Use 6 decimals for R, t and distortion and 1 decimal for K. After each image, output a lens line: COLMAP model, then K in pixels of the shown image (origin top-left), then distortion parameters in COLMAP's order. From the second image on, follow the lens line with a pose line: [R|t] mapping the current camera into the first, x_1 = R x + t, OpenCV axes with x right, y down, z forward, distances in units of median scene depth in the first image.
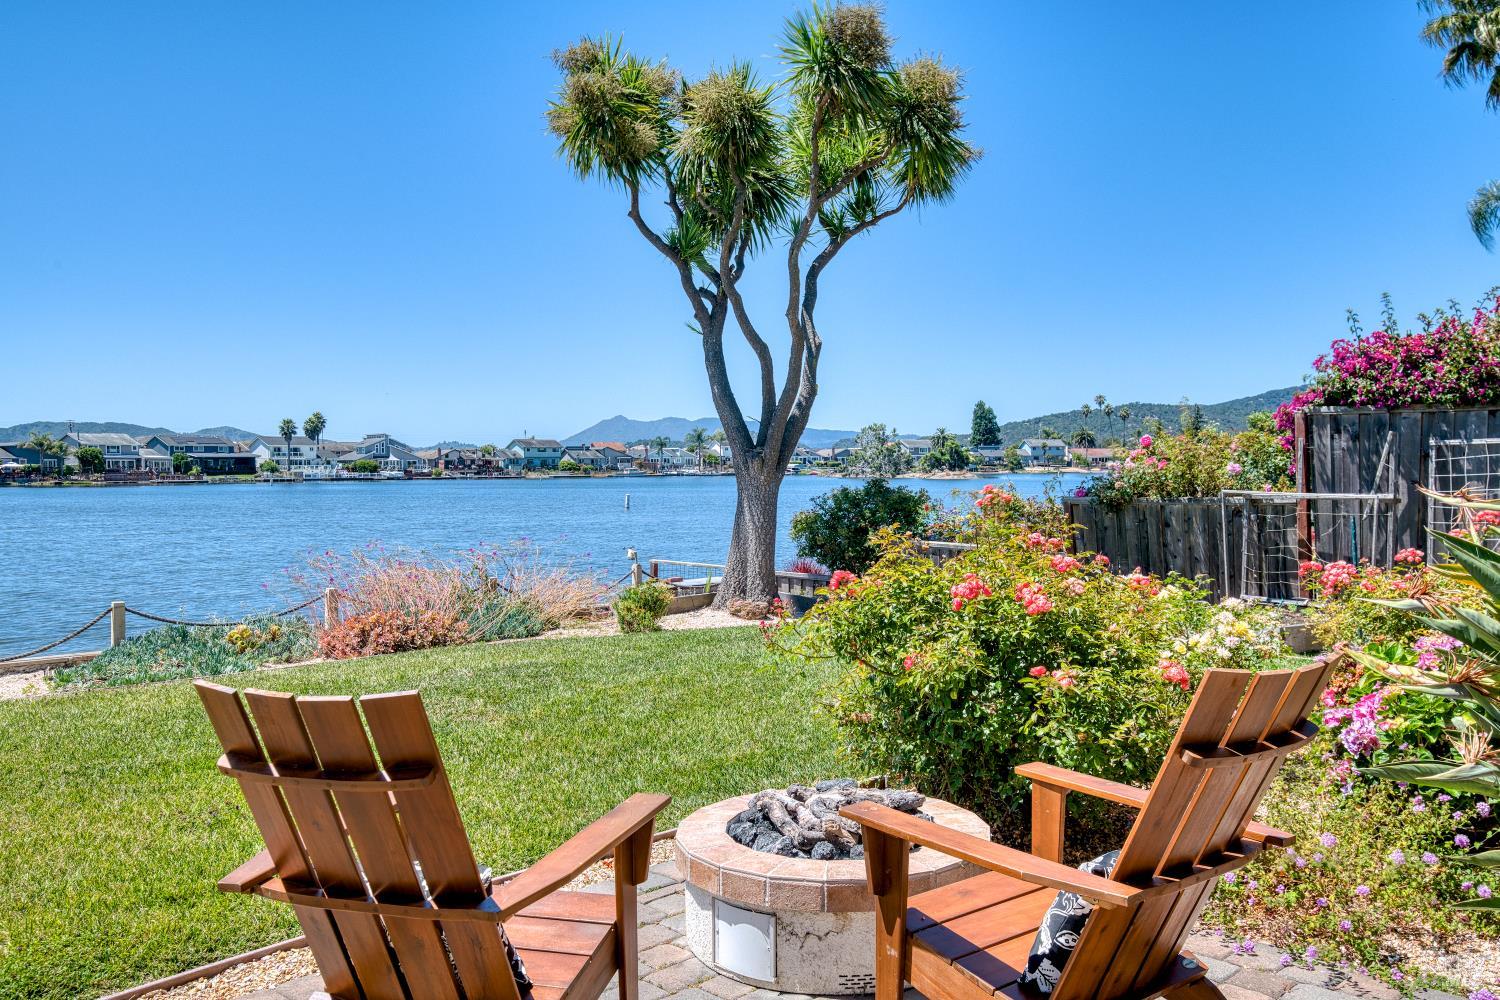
lens RADIAL K [[1222.1, 0, 750.0], [0, 1222.1, 500.0], [0, 0, 1]] dist [0.075421, 0.000001]
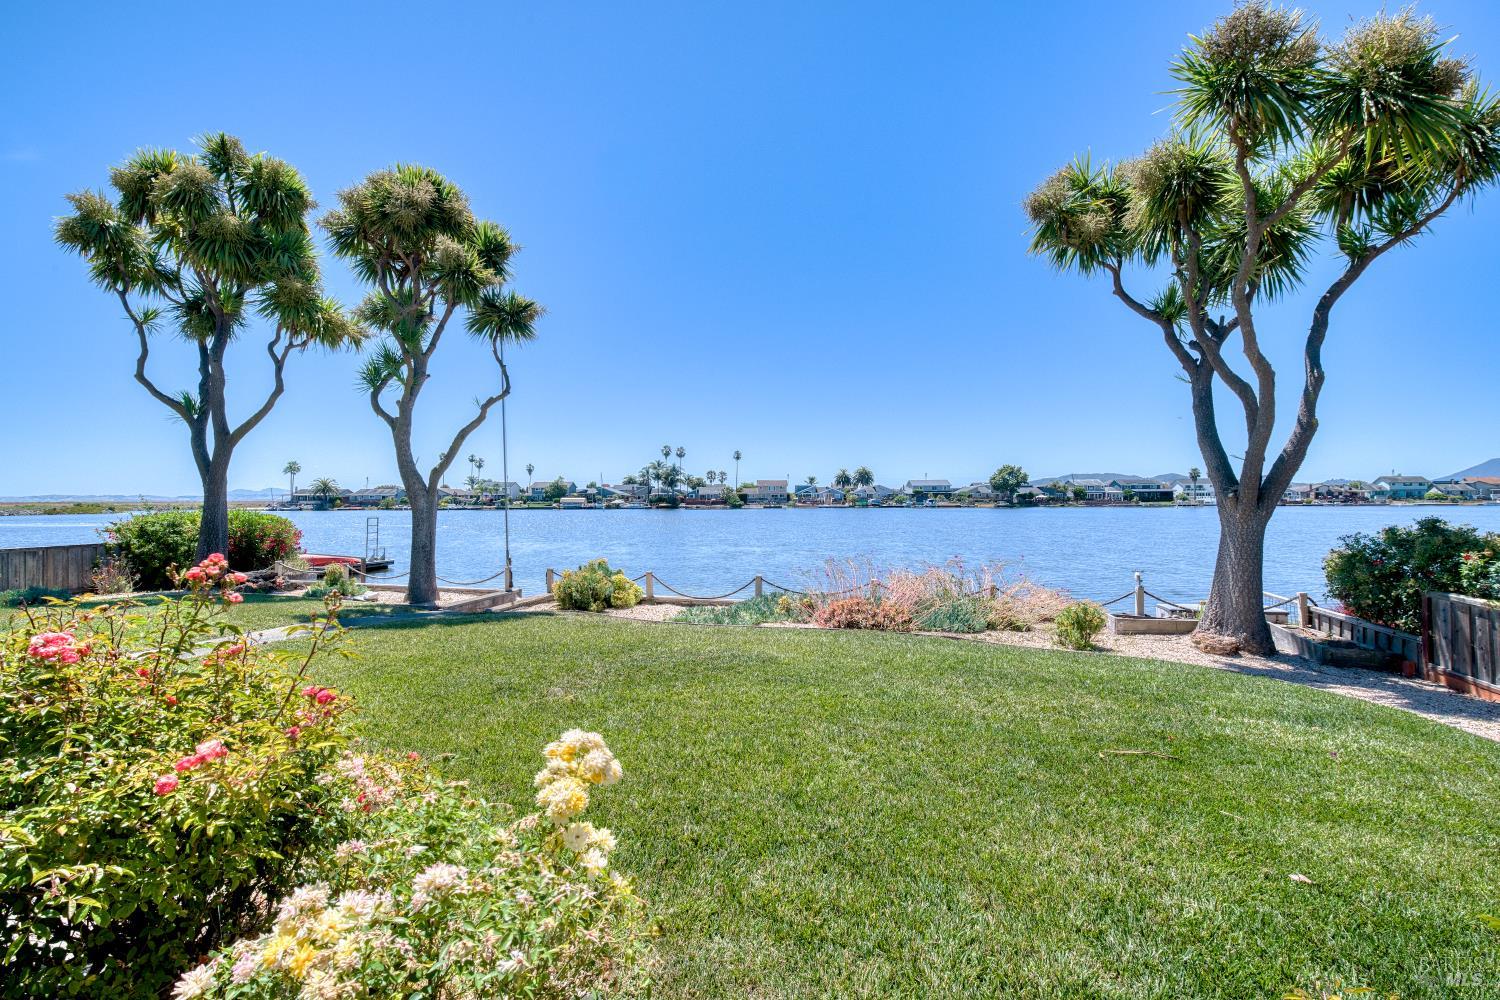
lens RADIAL K [[647.4, 0, 753.4], [0, 647.4, 484.1], [0, 0, 1]] dist [-0.003727, -0.000957]
pose [[0.555435, -0.014675, -0.831430, 0.216688], [-0.023588, 0.999164, -0.033394, -0.015116], [0.831225, 0.038160, 0.554625, 0.344035]]
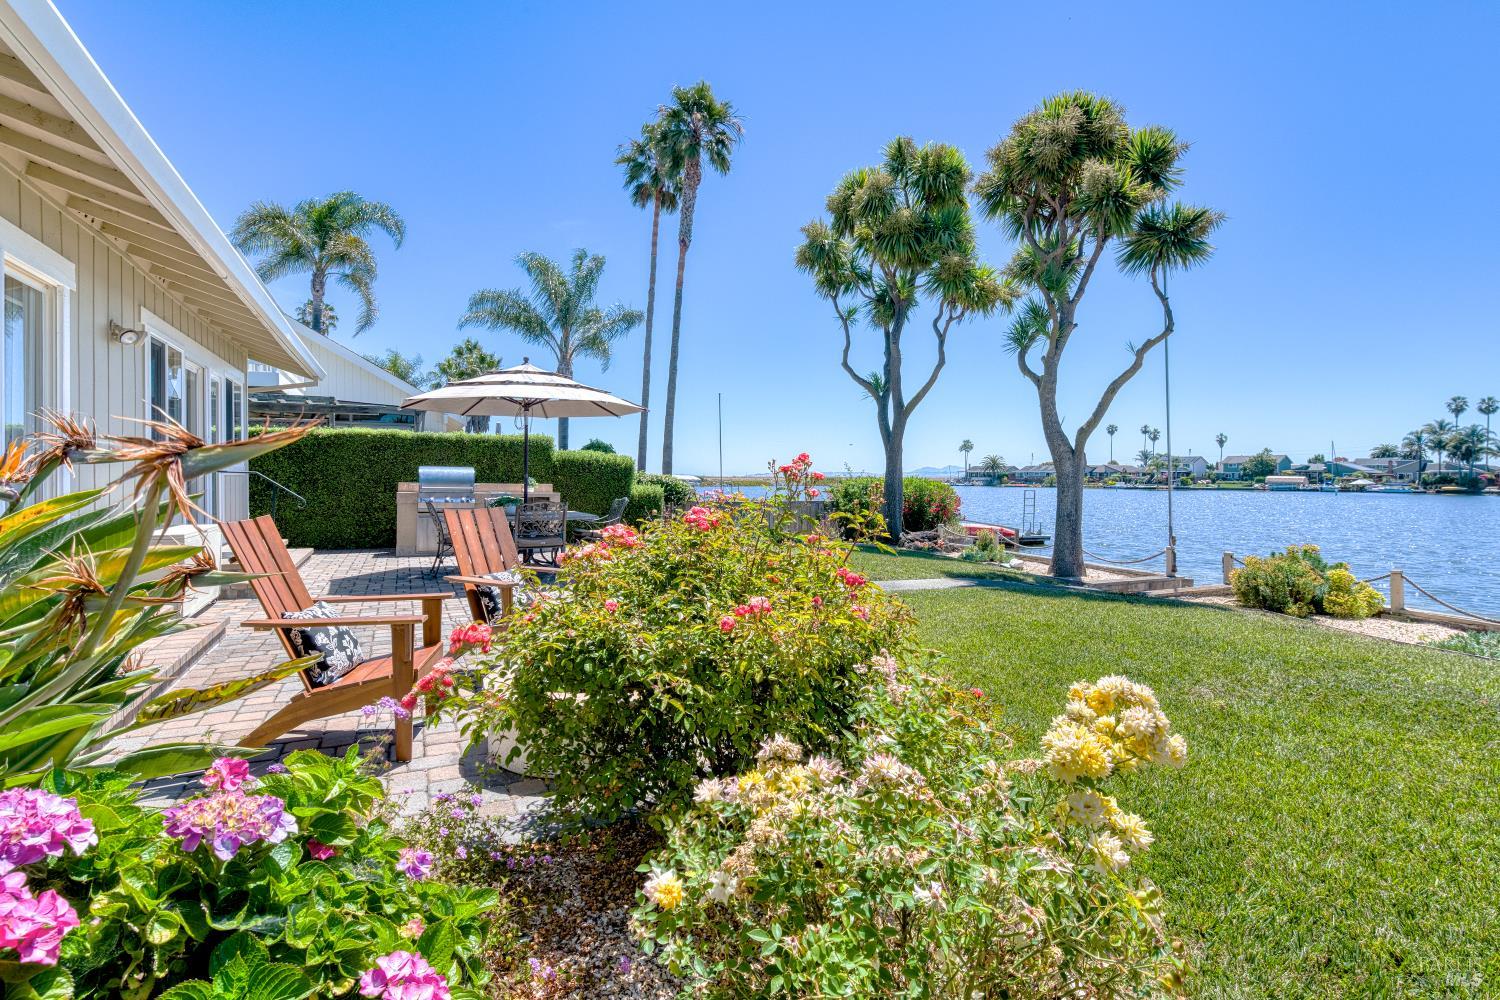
lens RADIAL K [[727.0, 0, 751.9], [0, 727.0, 478.5], [0, 0, 1]] dist [-0.005413, -0.001519]
pose [[-0.313511, 0.007532, -0.949555, 0.205214], [-0.032162, 0.999311, 0.018546, -0.001250], [0.949040, 0.036354, -0.313052, 0.365412]]
